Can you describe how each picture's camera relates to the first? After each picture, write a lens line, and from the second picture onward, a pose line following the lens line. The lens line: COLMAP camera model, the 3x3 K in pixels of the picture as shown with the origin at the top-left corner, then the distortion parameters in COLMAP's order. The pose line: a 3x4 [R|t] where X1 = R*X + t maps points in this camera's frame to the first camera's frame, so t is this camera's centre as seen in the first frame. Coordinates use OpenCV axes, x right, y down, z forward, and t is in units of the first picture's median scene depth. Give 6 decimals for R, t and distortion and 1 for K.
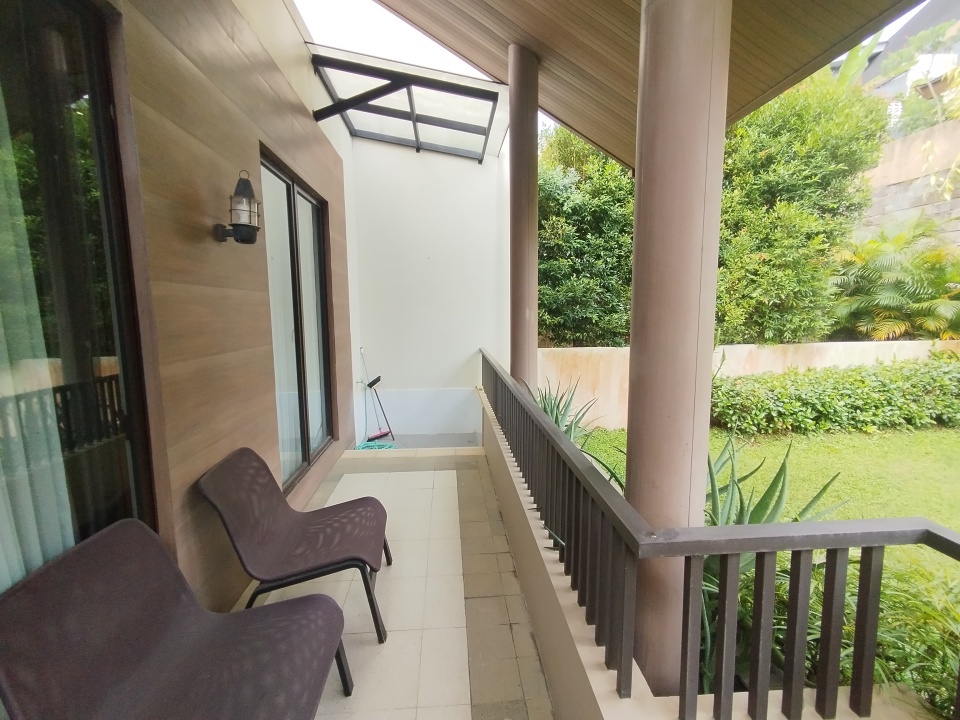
lens RADIAL K [[445.2, 0, 475.1], [0, 445.2, 361.5], [0, 0, 1]] dist [0.007180, 0.003262]
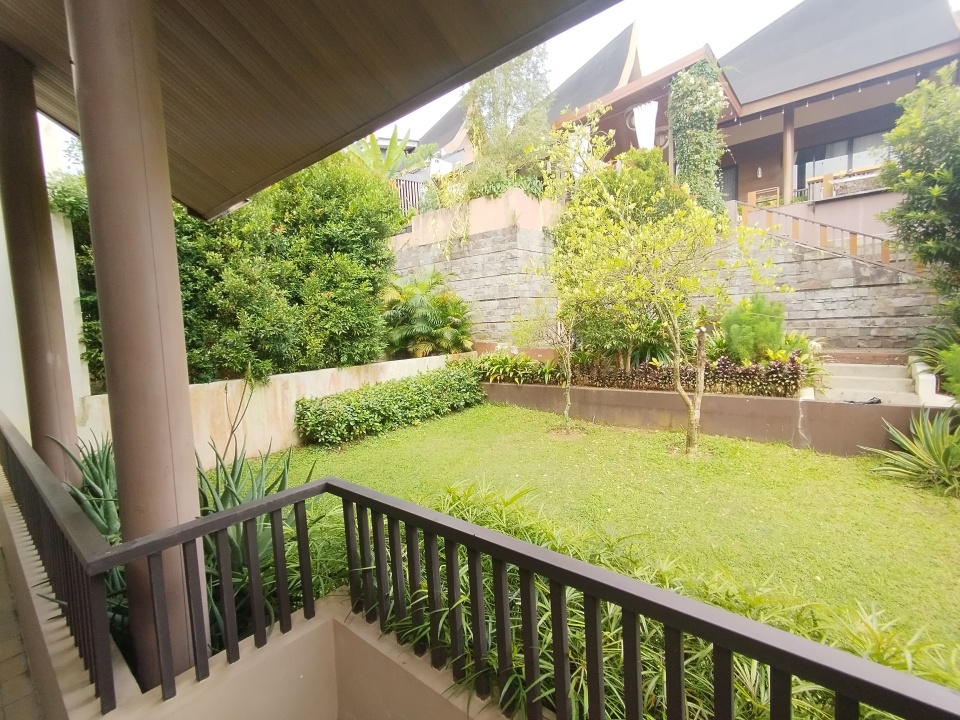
lens RADIAL K [[445.2, 0, 477.1], [0, 445.2, 360.4], [0, 0, 1]] dist [0.007180, 0.003262]
pose [[0.697350, -0.075515, 0.712742, 0.051218], [0.121418, 0.992508, -0.013640, 0.004172], [-0.706372, 0.096051, 0.701294, -0.106231]]
